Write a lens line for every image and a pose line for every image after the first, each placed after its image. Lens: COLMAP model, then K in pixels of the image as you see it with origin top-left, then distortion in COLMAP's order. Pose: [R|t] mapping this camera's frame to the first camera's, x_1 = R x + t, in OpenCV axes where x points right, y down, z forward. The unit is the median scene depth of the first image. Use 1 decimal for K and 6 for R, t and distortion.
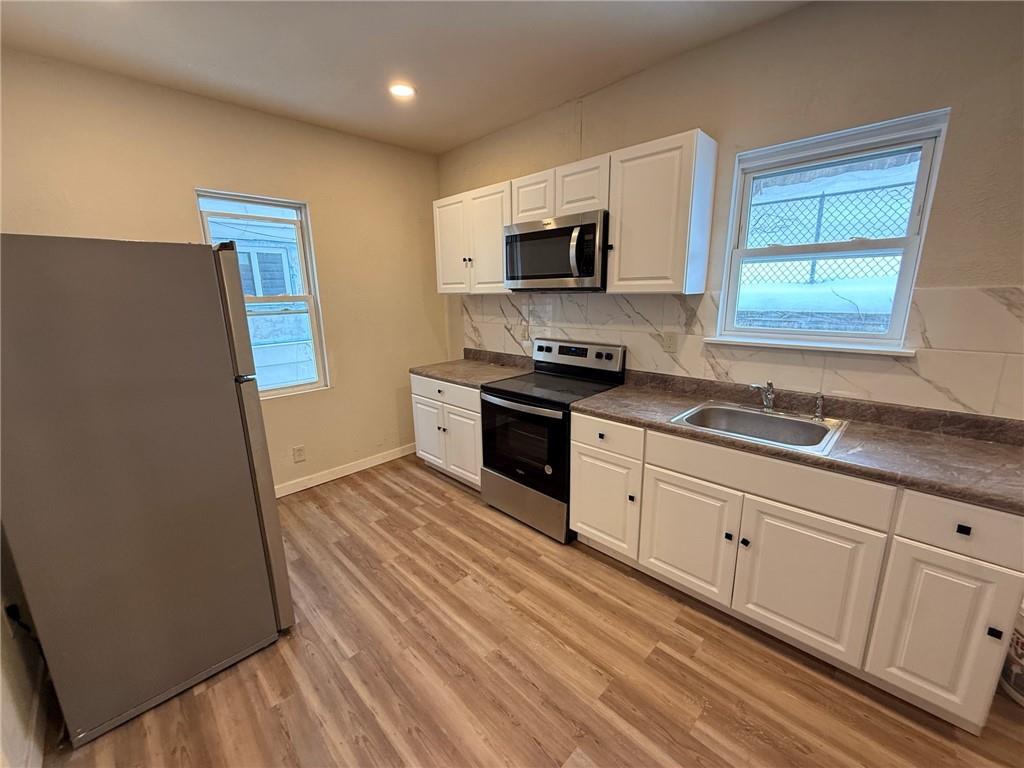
lens RADIAL K [[407.8, 0, 508.0], [0, 407.8, 384.7], [0, 0, 1]] dist [-0.001194, -0.000240]
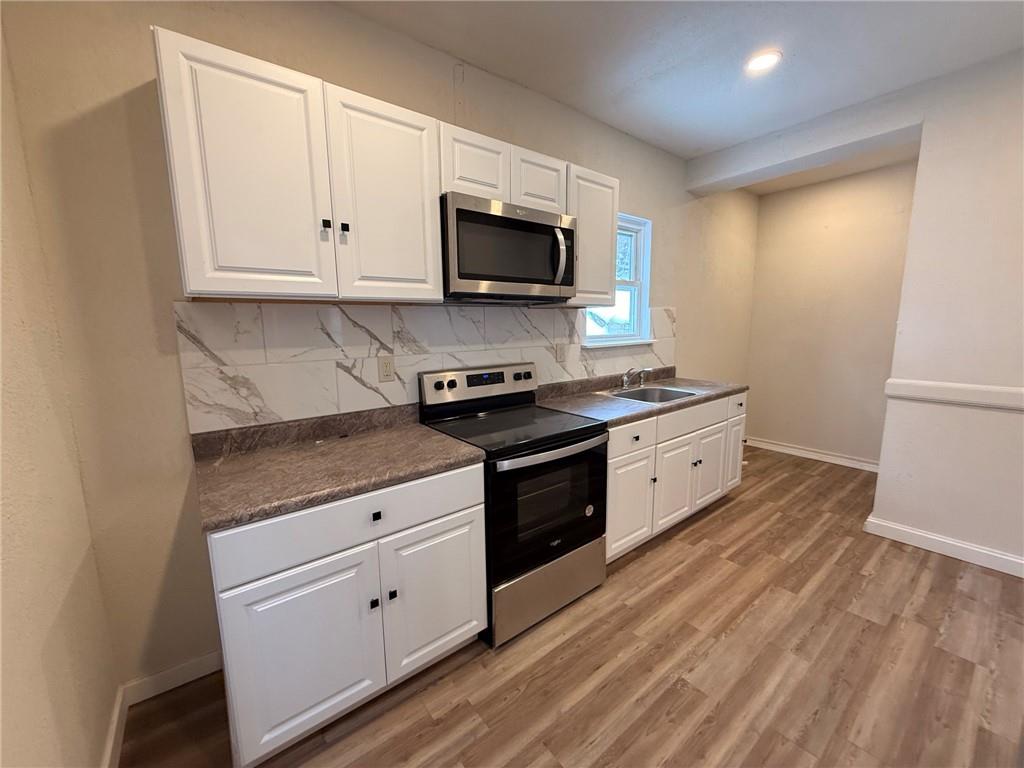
lens RADIAL K [[407.8, 0, 510.0], [0, 407.8, 383.8], [0, 0, 1]] dist [-0.001194, -0.000240]
pose [[0.121791, -0.131184, 0.983848, -0.762907], [0.234663, 0.966932, 0.099879, -0.176405], [-0.964417, 0.218708, 0.148548, 1.055541]]
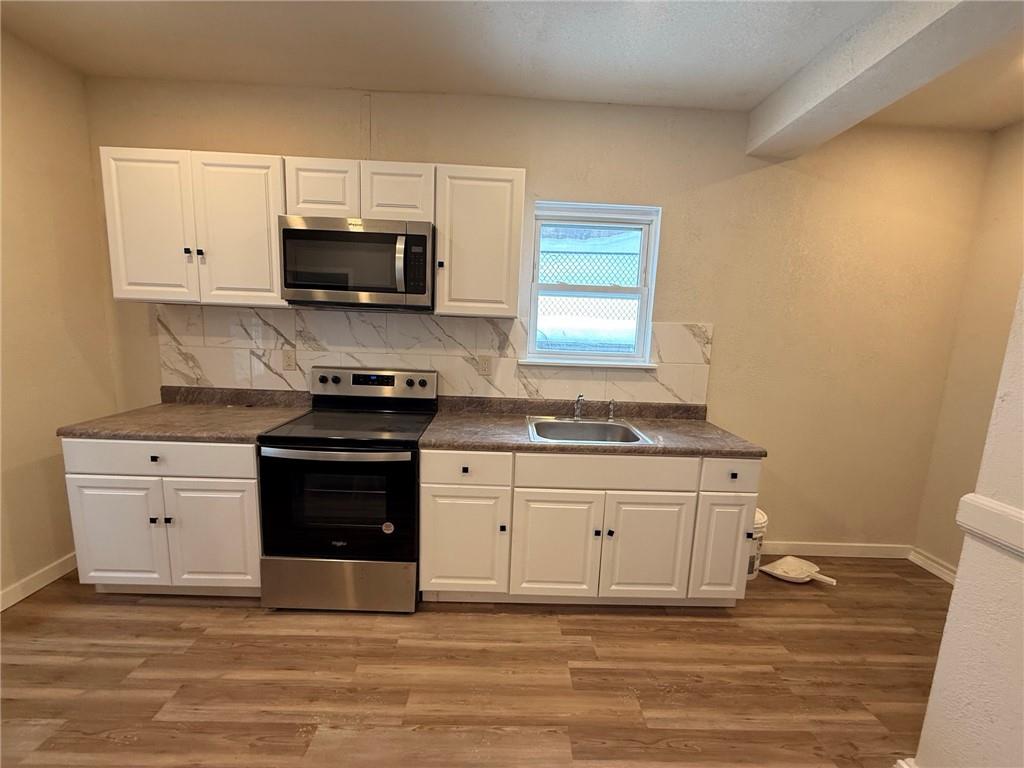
lens RADIAL K [[407.8, 0, 509.5], [0, 407.8, 384.1], [0, 0, 1]] dist [-0.001194, -0.000240]
pose [[0.693382, -0.060569, 0.718020, -0.315315], [0.111280, 0.993507, -0.023654, -0.028264], [-0.711925, 0.096303, 0.695621, 0.268848]]
